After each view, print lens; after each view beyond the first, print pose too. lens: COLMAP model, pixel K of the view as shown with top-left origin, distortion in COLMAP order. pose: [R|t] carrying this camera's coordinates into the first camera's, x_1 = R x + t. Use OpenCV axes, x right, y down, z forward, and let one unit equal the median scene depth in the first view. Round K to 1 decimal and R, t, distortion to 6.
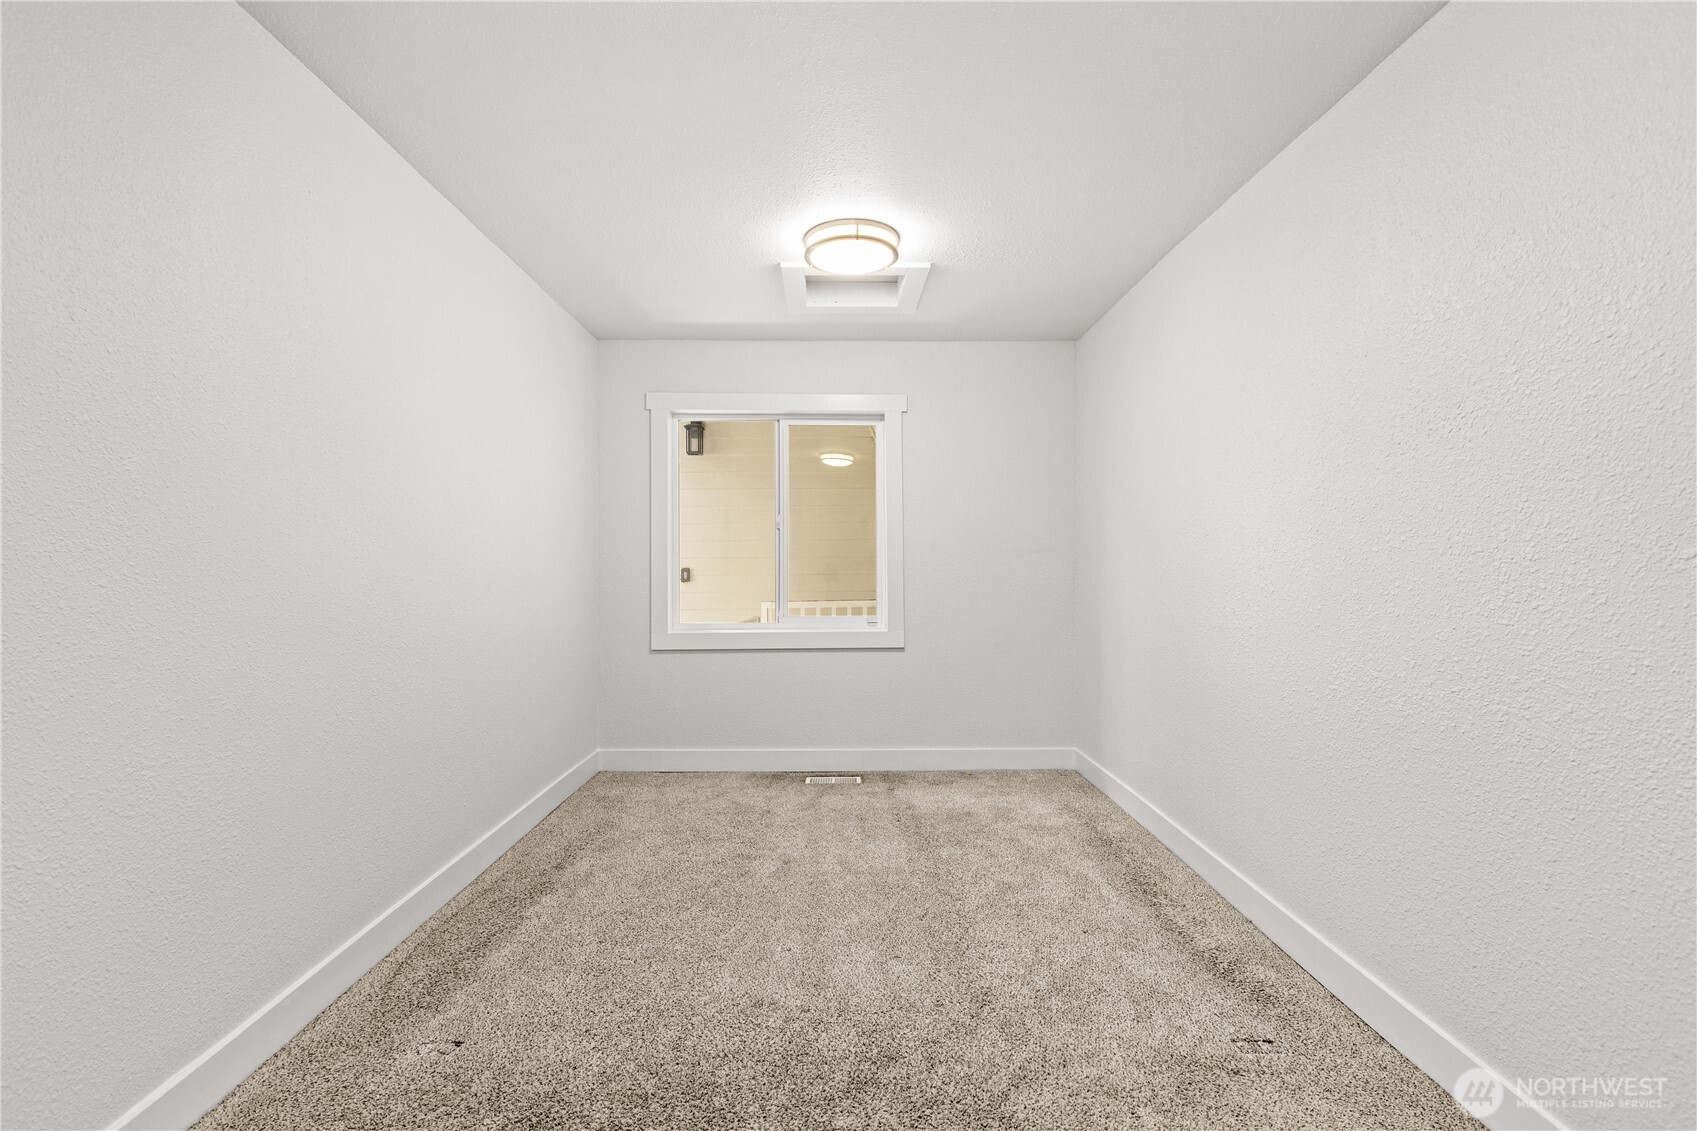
lens RADIAL K [[758.5, 0, 844.6], [0, 758.5, 571.8], [0, 0, 1]] dist [0.000810, 0.000101]
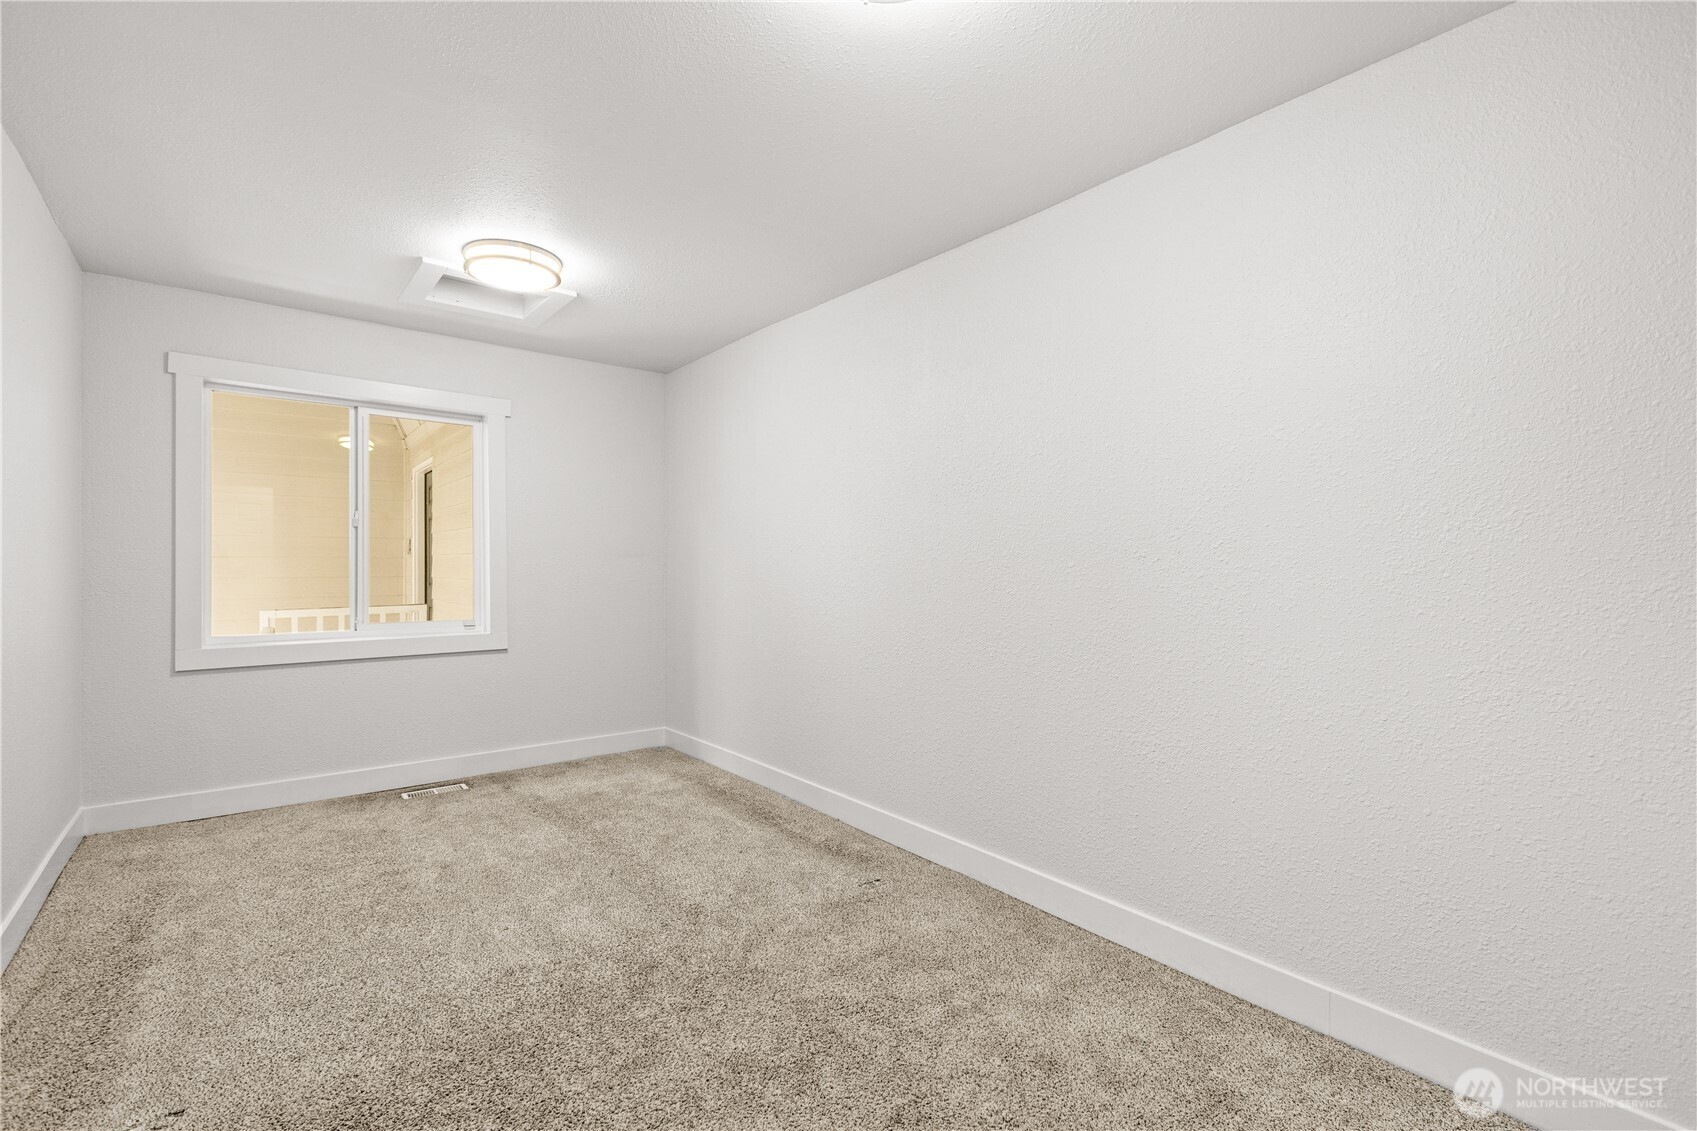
lens RADIAL K [[750.8, 0, 848.5], [0, 750.8, 565.5], [0, 0, 1]] dist [-0.000175, -0.000445]
pose [[0.784457, 0.006477, 0.620150, -0.260459], [0.000747, 0.999935, -0.011388, 0.000387], [-0.620183, 0.009397, 0.784401, -0.095668]]
